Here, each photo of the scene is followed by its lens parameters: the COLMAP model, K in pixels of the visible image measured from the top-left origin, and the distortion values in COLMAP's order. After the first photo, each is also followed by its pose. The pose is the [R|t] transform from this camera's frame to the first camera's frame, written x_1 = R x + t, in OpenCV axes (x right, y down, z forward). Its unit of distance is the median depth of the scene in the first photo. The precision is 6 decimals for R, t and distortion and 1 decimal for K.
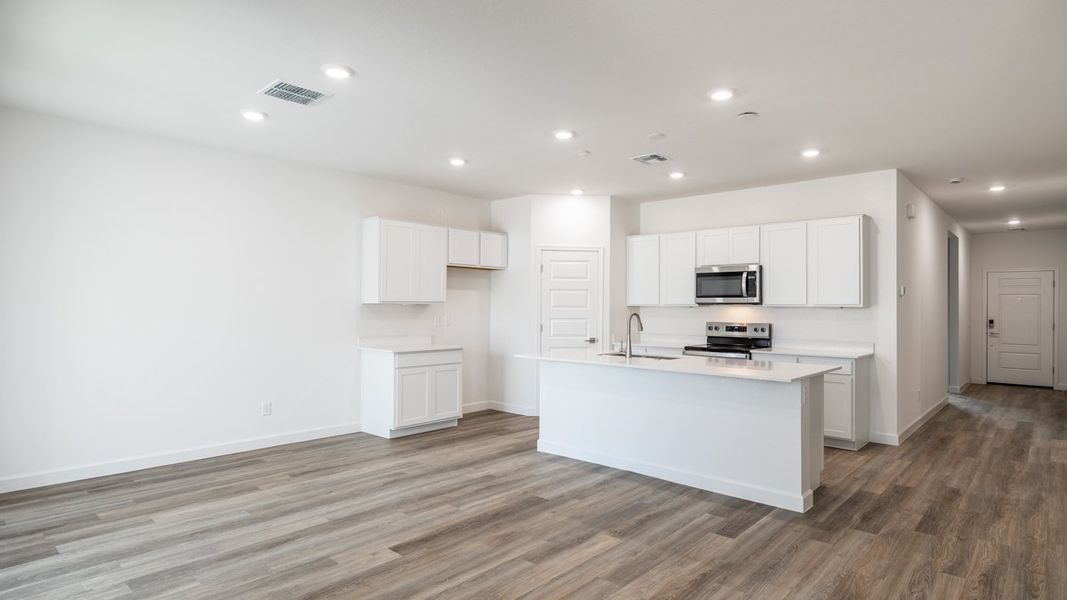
lens RADIAL K [[579.7, 0, 539.8], [0, 579.7, 301.0], [0, 0, 1]] dist [-0.000660, -0.000470]
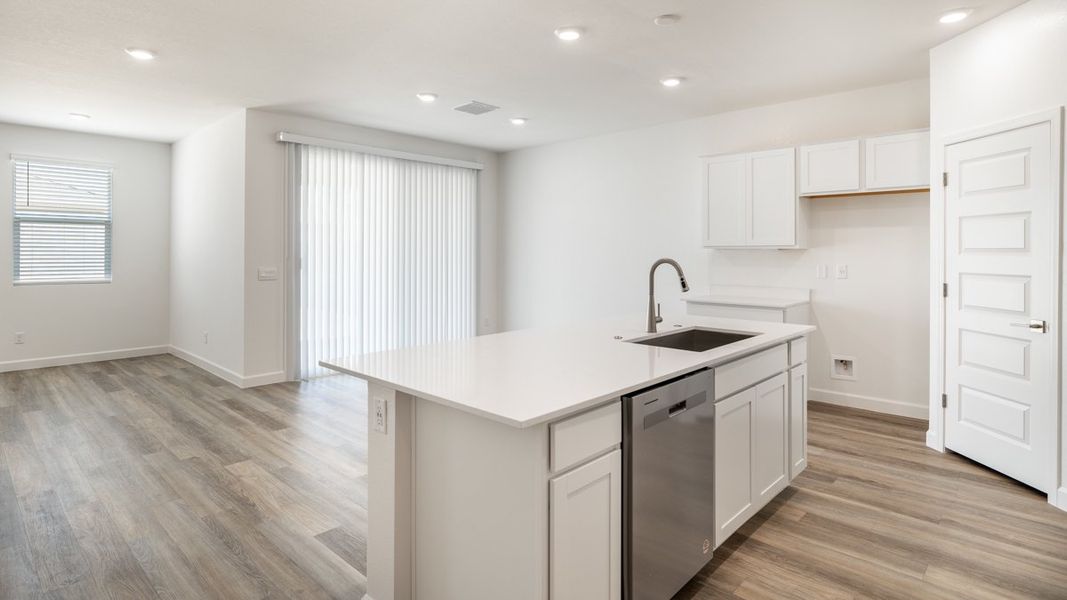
lens RADIAL K [[542.1, 0, 534.3], [0, 542.1, 250.4], [0, 0, 1]] dist [0.001394, 0.000335]
pose [[-0.016719, -0.008883, -0.999821, 0.584259], [0.008487, 0.999923, -0.009026, 0.012100], [0.999824, -0.008637, -0.016643, 0.710300]]
